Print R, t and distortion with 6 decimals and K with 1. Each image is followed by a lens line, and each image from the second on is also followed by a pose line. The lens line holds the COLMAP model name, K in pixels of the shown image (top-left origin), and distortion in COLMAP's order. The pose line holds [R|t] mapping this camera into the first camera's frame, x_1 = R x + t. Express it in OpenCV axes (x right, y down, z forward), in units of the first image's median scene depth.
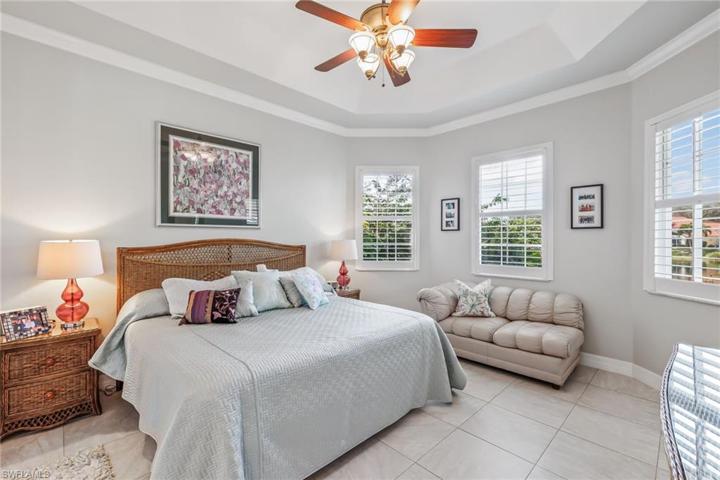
lens RADIAL K [[303.3, 0, 360.7], [0, 303.3, 238.2], [0, 0, 1]] dist [0.000733, -0.000710]
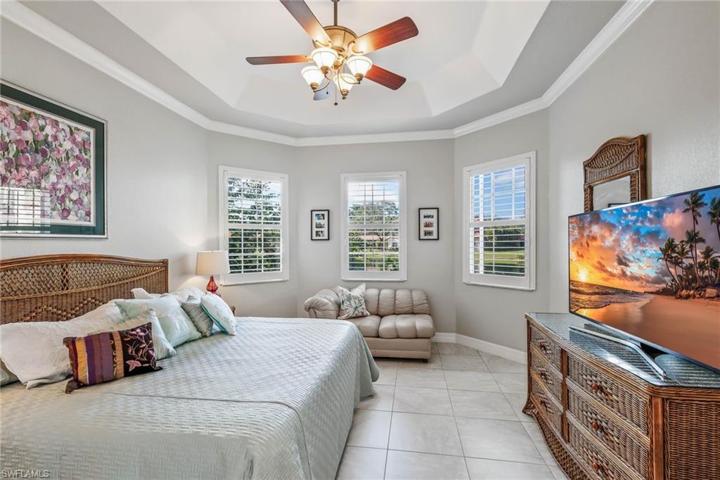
lens RADIAL K [[311.4, 0, 359.0], [0, 311.4, 244.6], [0, 0, 1]] dist [-0.000945, -0.000416]
pose [[0.808595, -0.007674, 0.588316, -0.302928], [0.005923, 0.999970, 0.004903, -0.018680], [-0.588336, -0.000480, 0.808616, 0.060703]]
